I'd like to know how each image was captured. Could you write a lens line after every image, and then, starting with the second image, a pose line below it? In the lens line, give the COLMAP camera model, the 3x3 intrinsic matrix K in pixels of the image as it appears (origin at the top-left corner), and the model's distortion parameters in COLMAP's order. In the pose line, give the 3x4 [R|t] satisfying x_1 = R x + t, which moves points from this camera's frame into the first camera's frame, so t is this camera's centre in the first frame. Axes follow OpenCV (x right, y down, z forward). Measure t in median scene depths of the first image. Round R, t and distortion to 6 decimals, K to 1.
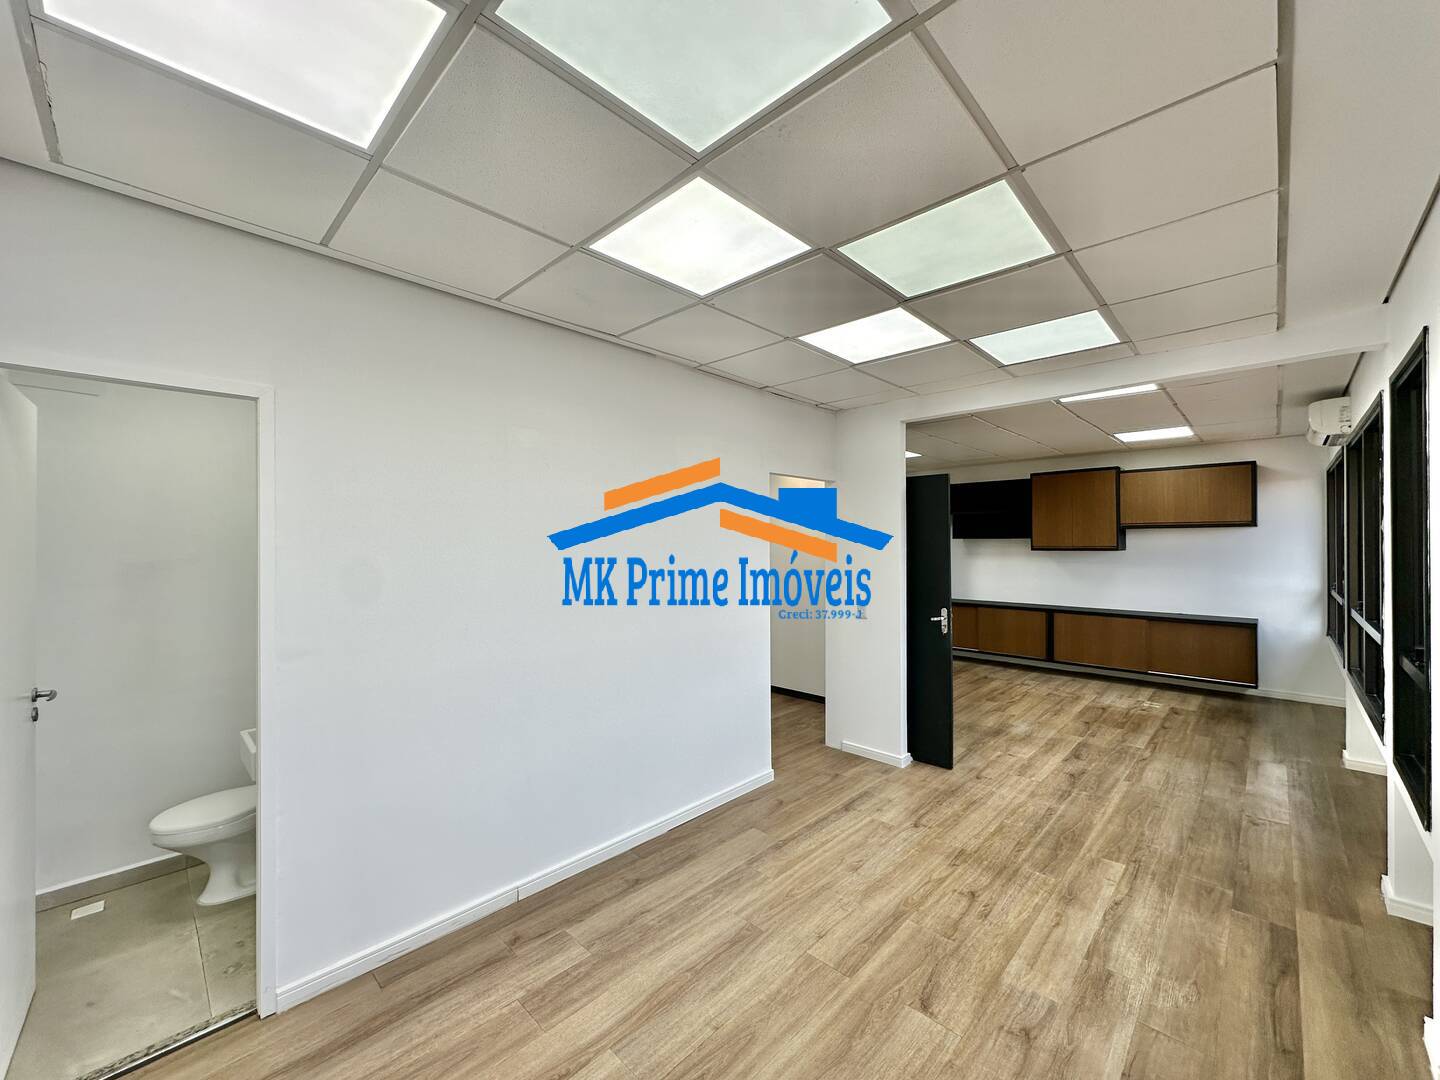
lens RADIAL K [[574.0, 0, 720.7], [0, 574.0, 540.6], [0, 0, 1]] dist [-0.003758, 0.000569]
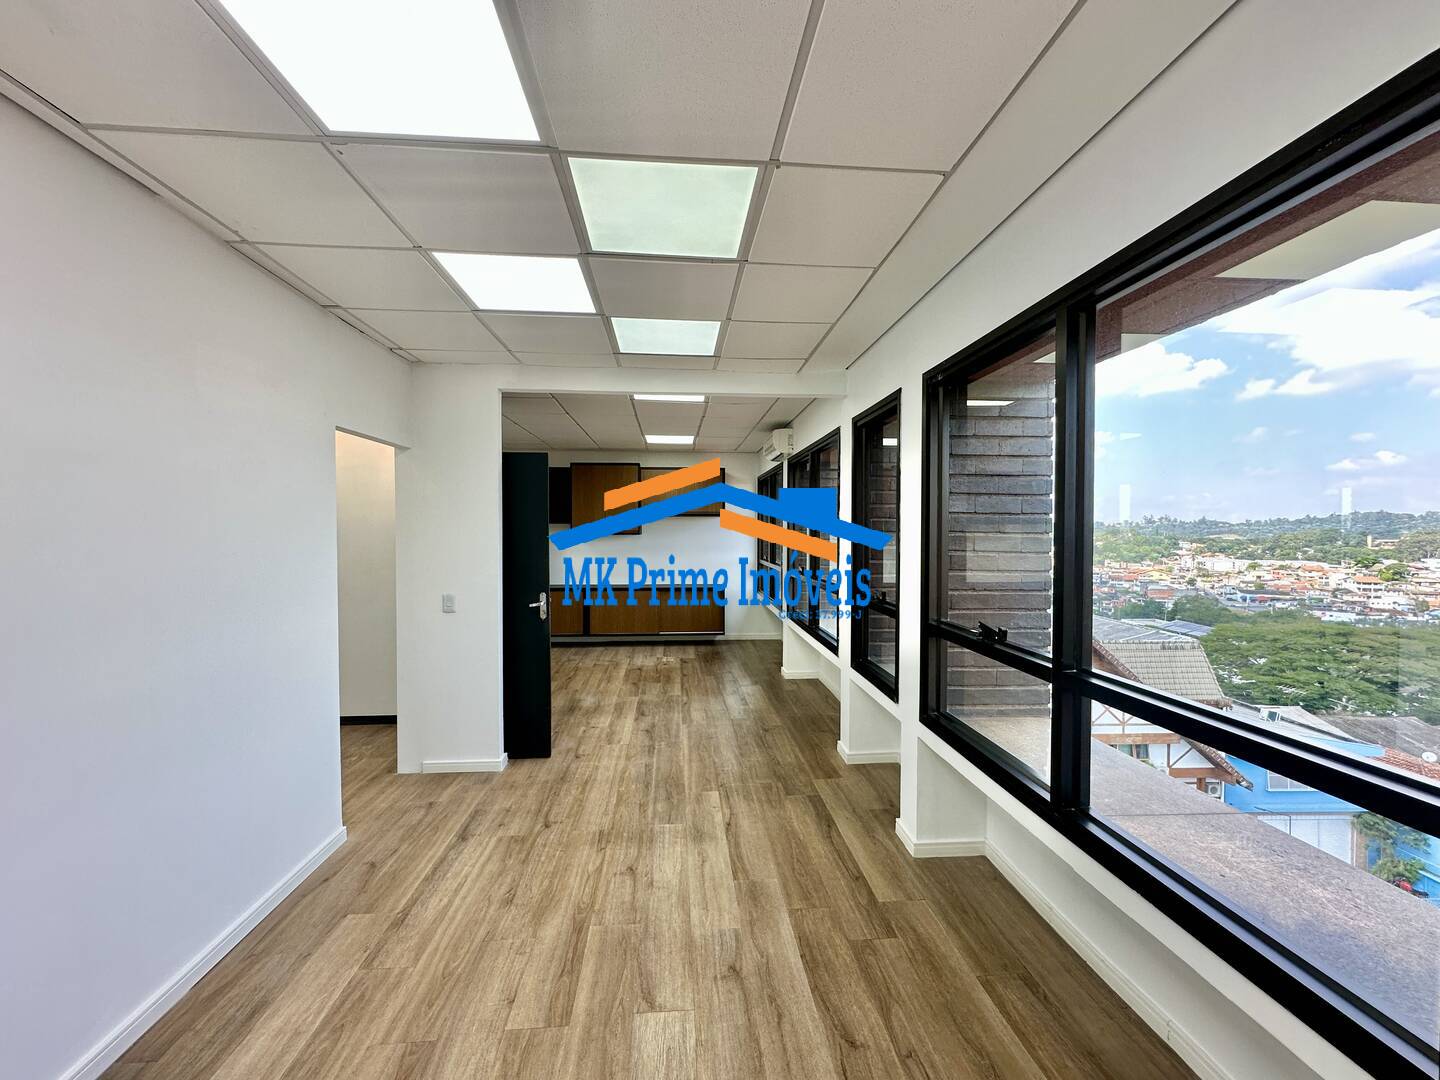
lens RADIAL K [[574.0, 0, 720.7], [0, 574.0, 540.6], [0, 0, 1]] dist [-0.003758, 0.000569]
pose [[0.660599, -0.010886, 0.750660, -0.158870], [-0.005441, 0.999799, 0.019287, 0.011821], [-0.750719, -0.016825, 0.660408, 0.167799]]
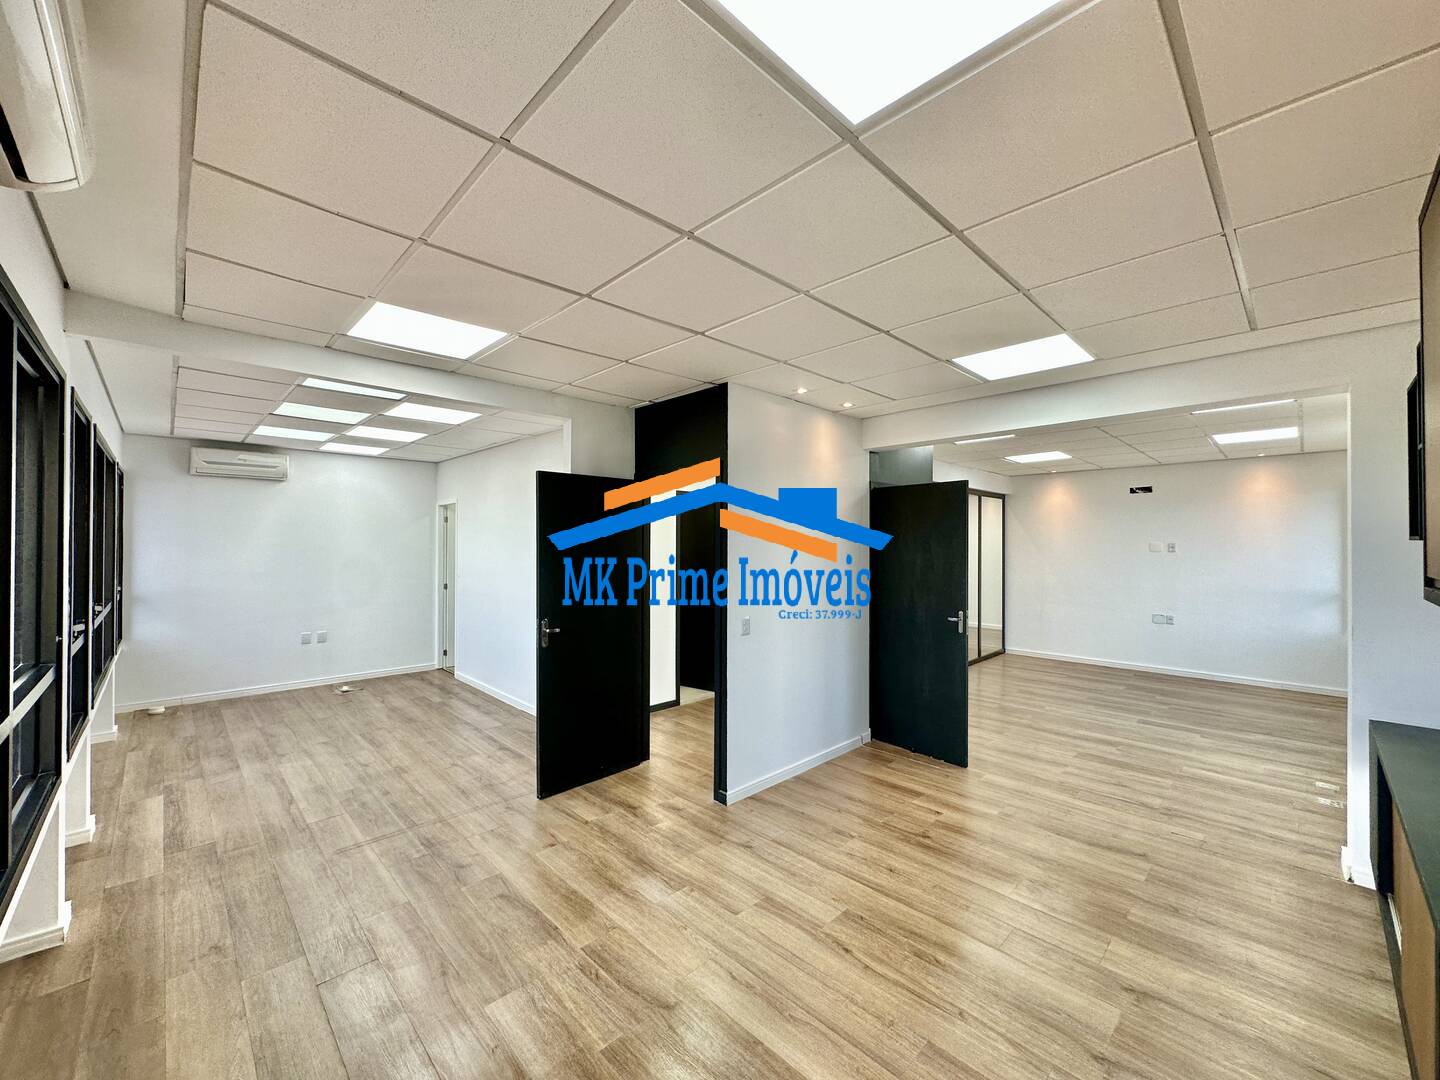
lens RADIAL K [[574.0, 0, 720.7], [0, 574.0, 540.6], [0, 0, 1]] dist [-0.003758, 0.000569]
pose [[-0.028272, 0.000559, -0.999600, 1.523133], [-0.000102, 1.000000, 0.000562, -0.008487], [0.999600, 0.000118, -0.028272, 1.543384]]
